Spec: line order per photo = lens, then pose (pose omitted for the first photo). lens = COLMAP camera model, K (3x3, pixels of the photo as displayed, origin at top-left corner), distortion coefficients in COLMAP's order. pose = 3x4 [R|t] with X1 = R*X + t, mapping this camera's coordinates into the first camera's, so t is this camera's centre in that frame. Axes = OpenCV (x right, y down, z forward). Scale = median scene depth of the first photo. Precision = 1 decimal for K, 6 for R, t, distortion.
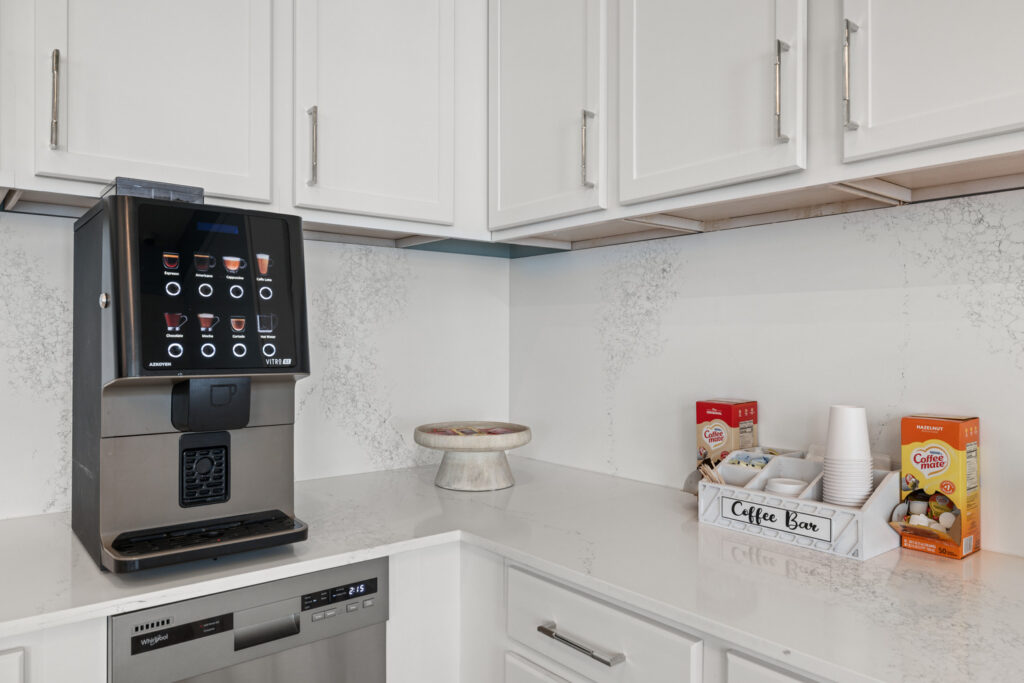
lens RADIAL K [[708.0, 0, 509.9], [0, 708.0, 337.8], [0, 0, 1]] dist [0.006321, 0.001707]
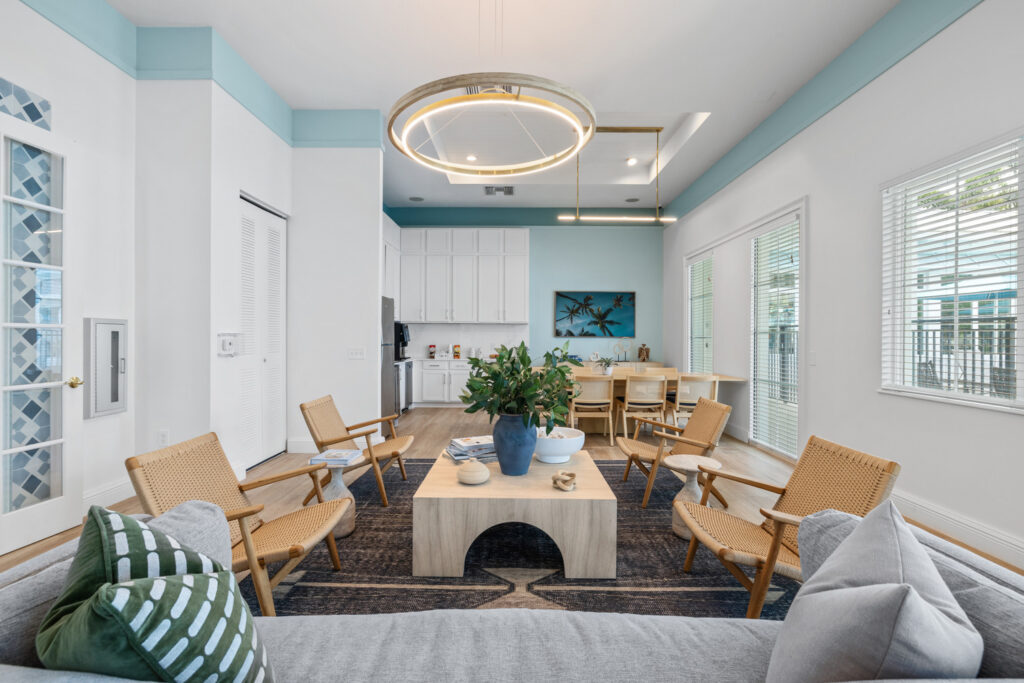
lens RADIAL K [[496.2, 0, 511.3], [0, 496.2, 339.1], [0, 0, 1]] dist [0.004241, 0.000235]
pose [[0.633510, 0.002022, 0.773732, -4.878249], [-0.009796, 0.999937, 0.005407, -0.027109], [-0.773672, -0.011004, 0.633490, -4.567769]]
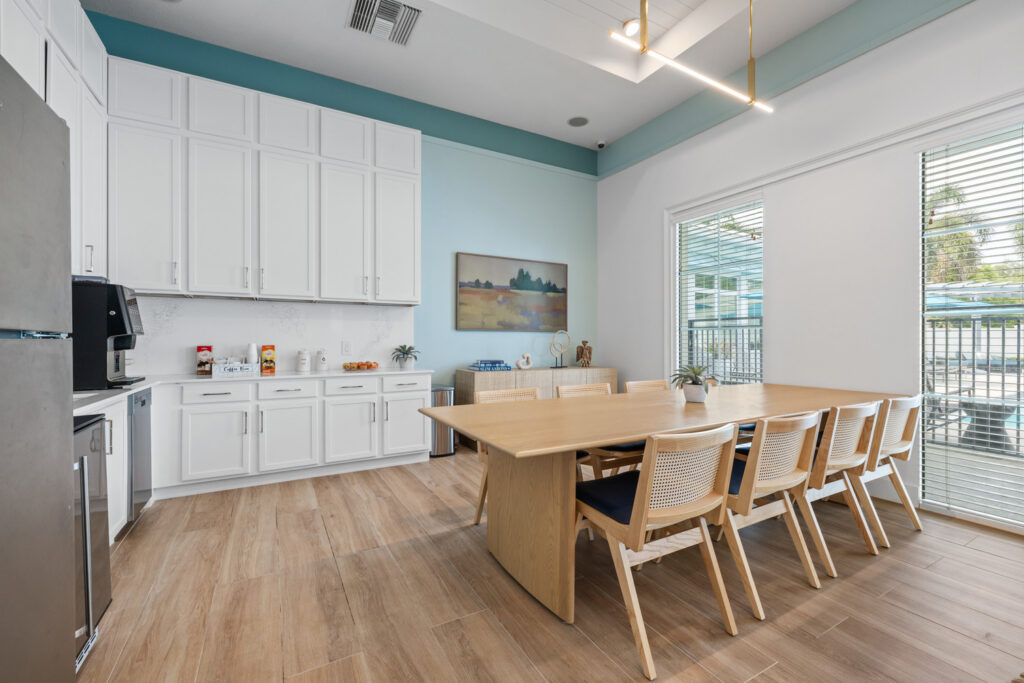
lens RADIAL K [[427.8, 0, 509.3], [0, 427.8, 339.7], [0, 0, 1]] dist [0.000663, -0.000818]
pose [[0.155422, 0.003854, 0.987841, -2.258913], [-0.003570, 0.999988, -0.003339, 0.080320], [-0.987842, -0.003007, 0.155434, -1.239939]]
